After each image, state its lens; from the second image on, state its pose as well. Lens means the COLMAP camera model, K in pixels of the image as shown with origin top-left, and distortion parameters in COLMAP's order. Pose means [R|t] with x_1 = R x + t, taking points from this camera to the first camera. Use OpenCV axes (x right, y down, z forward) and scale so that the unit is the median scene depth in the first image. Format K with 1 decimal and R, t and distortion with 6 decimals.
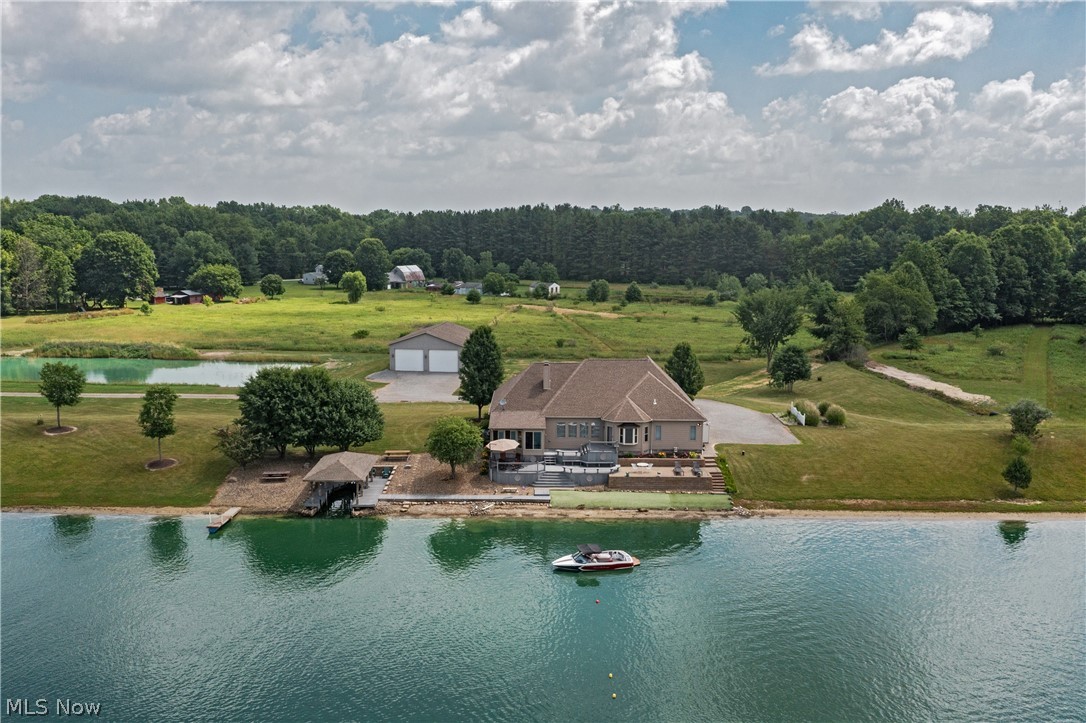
lens RADIAL K [[801.1, 0, 543.0], [0, 801.1, 361.5], [0, 0, 1]] dist [-0.010343, 0.000502]
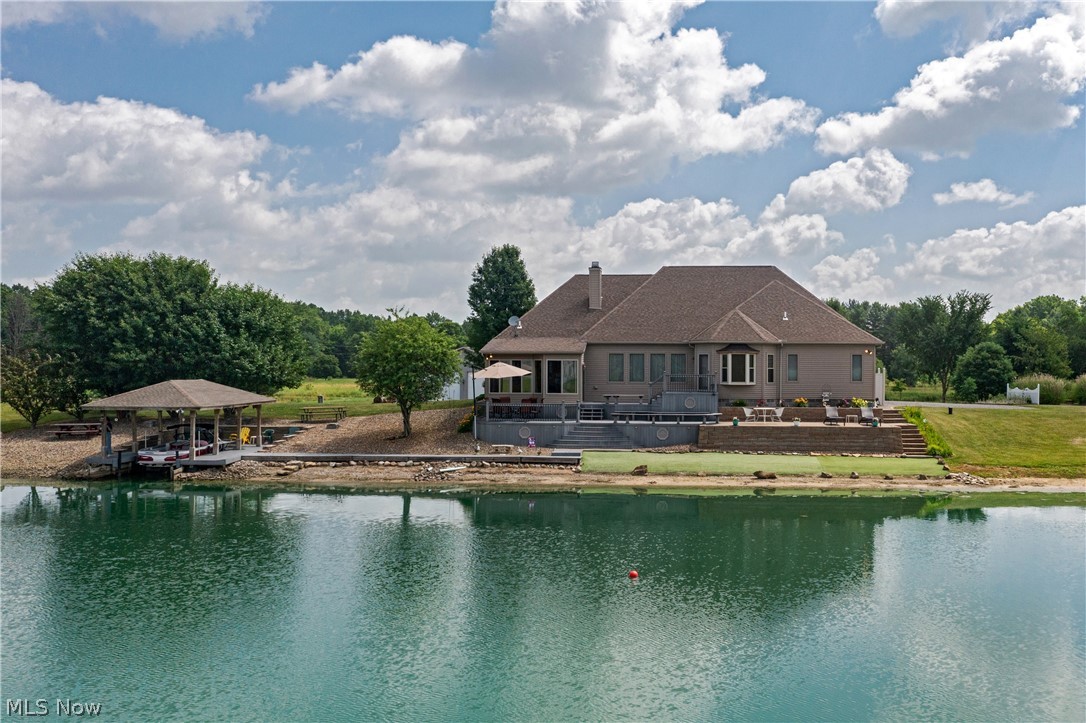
lens RADIAL K [[899.7, 0, 622.7], [0, 899.7, 386.6], [0, 0, 1]] dist [0.004824, 0.001316]
pose [[0.999278, -0.004700, -0.037693, 0.052911], [0.000655, 0.994300, -0.106616, 0.173135], [0.037979, 0.106514, 0.993586, 0.402037]]
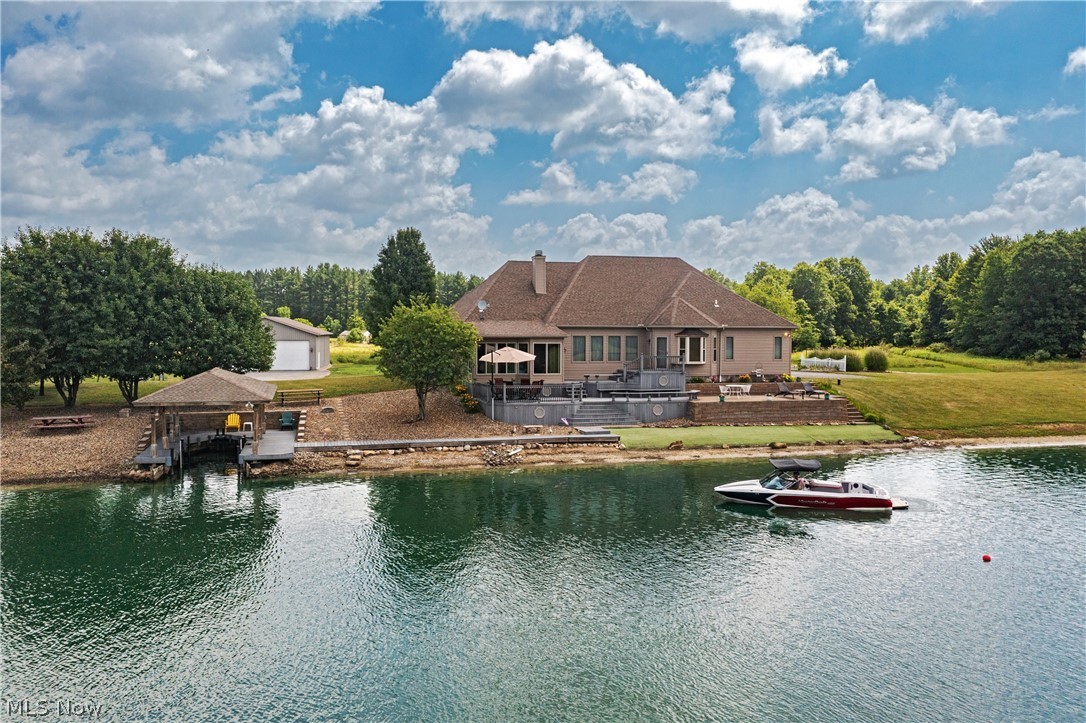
lens RADIAL K [[801.1, 0, 543.0], [0, 801.1, 361.5], [0, 0, 1]] dist [-0.010343, 0.000502]
pose [[0.967993, -0.016007, 0.250467, -0.165102], [0.037447, 0.996005, -0.081068, 0.150838], [-0.248169, 0.087853, 0.964725, 0.439348]]
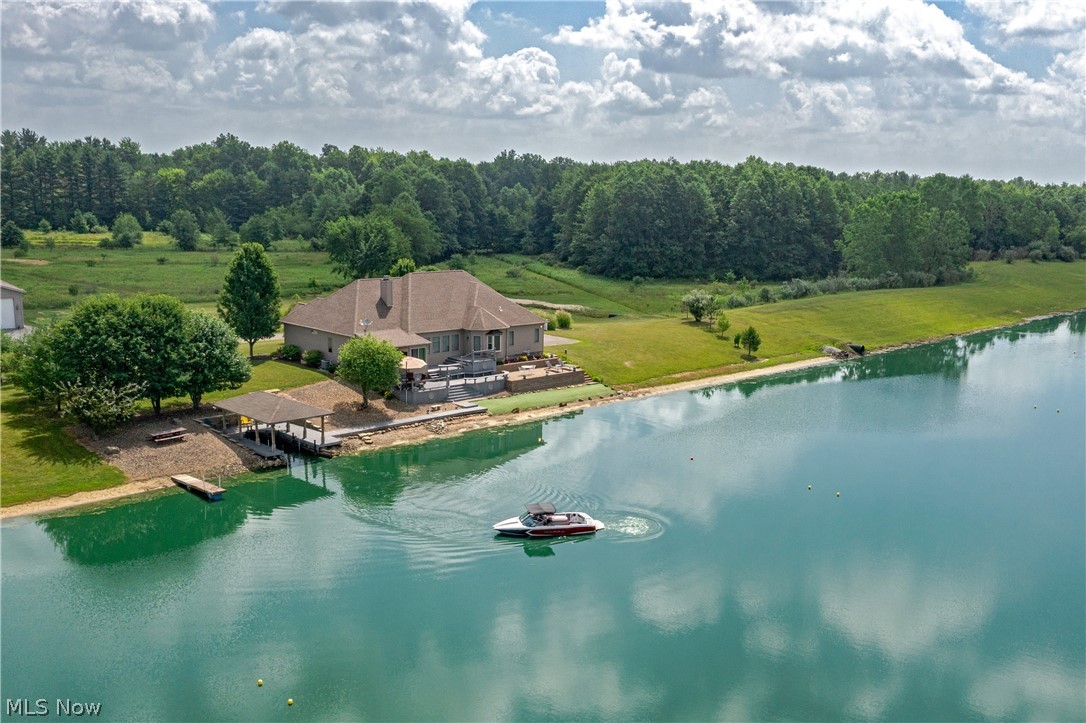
lens RADIAL K [[905.1, 0, 543.0], [0, 905.1, 361.5], [0, 0, 1]] dist [-0.010953, -0.003668]
pose [[0.737054, -0.109156, 0.666960, -0.613327], [0.076537, 0.994003, 0.078100, 0.033050], [-0.671486, -0.006517, 0.740989, 0.132301]]
